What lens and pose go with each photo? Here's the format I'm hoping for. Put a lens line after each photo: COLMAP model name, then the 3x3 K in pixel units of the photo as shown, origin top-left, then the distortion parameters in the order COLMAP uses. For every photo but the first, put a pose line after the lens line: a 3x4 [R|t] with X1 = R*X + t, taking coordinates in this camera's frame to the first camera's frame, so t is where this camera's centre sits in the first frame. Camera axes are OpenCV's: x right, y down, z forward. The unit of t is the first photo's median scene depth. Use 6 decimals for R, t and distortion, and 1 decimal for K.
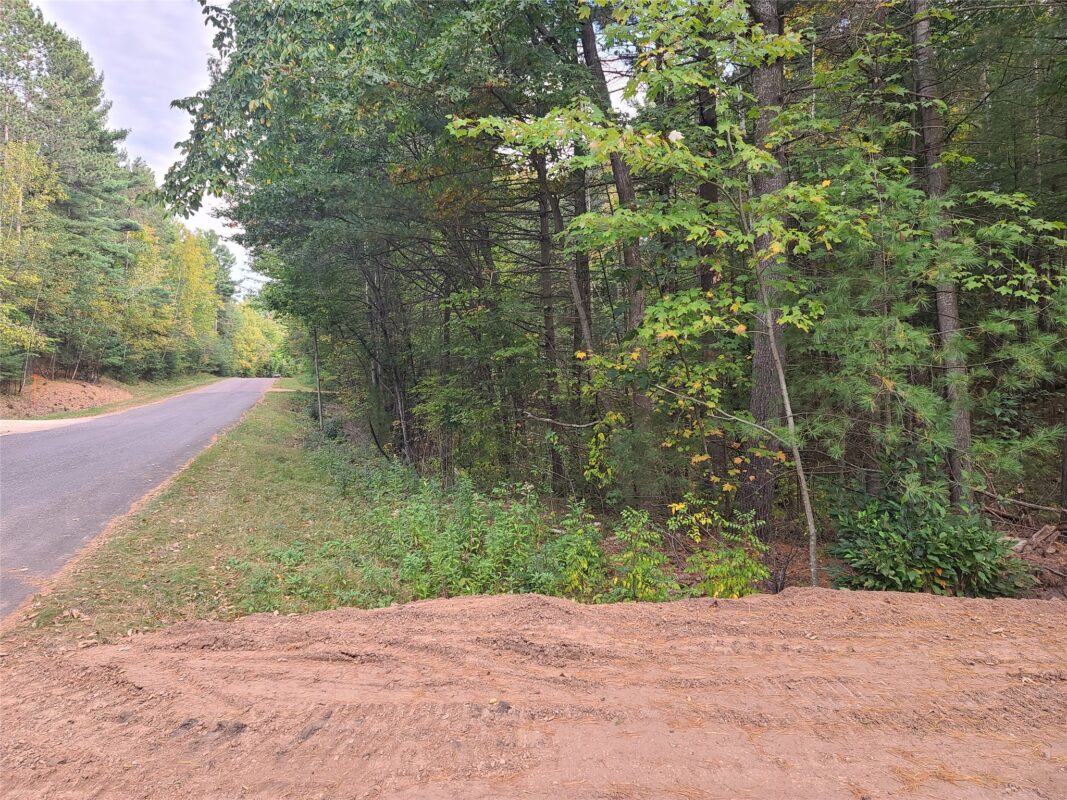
lens RADIAL K [[775.1, 0, 527.7], [0, 775.1, 390.8], [0, 0, 1]] dist [0.056718, -0.017725]
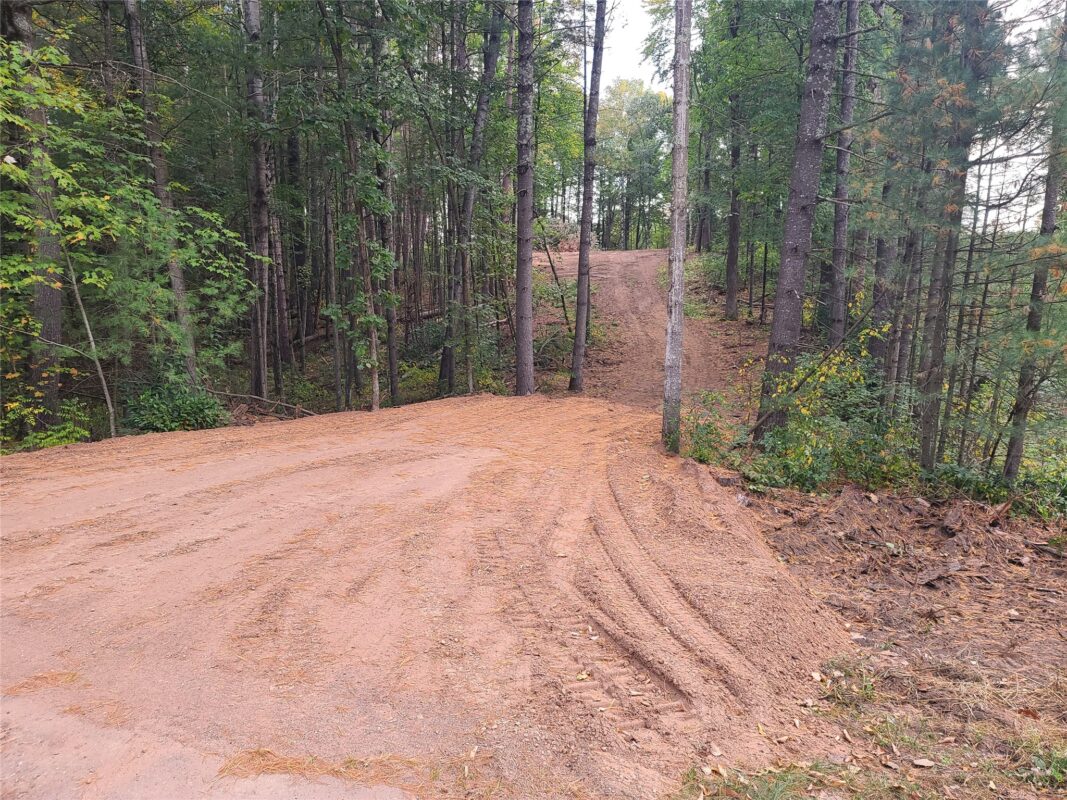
lens RADIAL K [[775.1, 0, 537.0], [0, 775.1, 402.5], [0, 0, 1]] dist [0.056718, -0.017725]
pose [[0.597126, -0.080333, 0.798115, -0.437014], [0.009849, 0.995632, 0.092845, 0.017892], [-0.802087, -0.047579, 0.595309, -0.729161]]
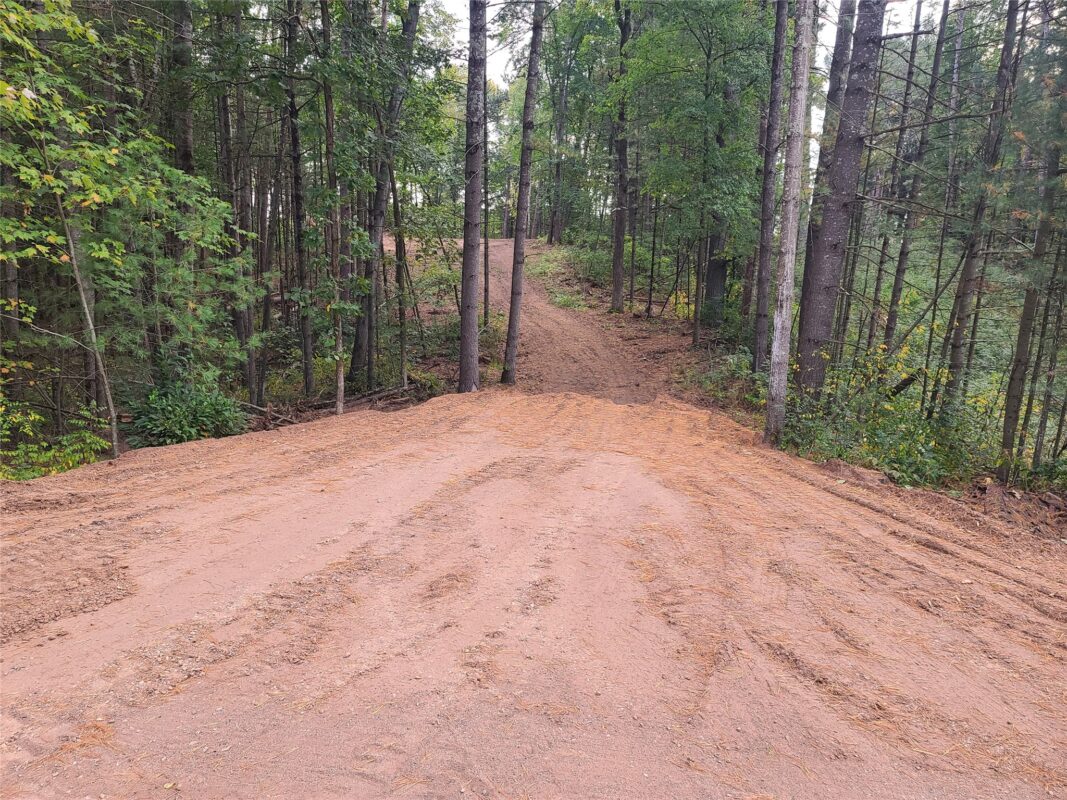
lens RADIAL K [[775.1, 0, 527.6], [0, 775.1, 408.2], [0, 0, 1]] dist [0.056718, -0.017725]
pose [[0.398432, -0.103079, 0.911387, -0.603176], [-0.005798, 0.993362, 0.114885, 0.009142], [-0.917180, -0.051059, 0.395189, -0.193170]]
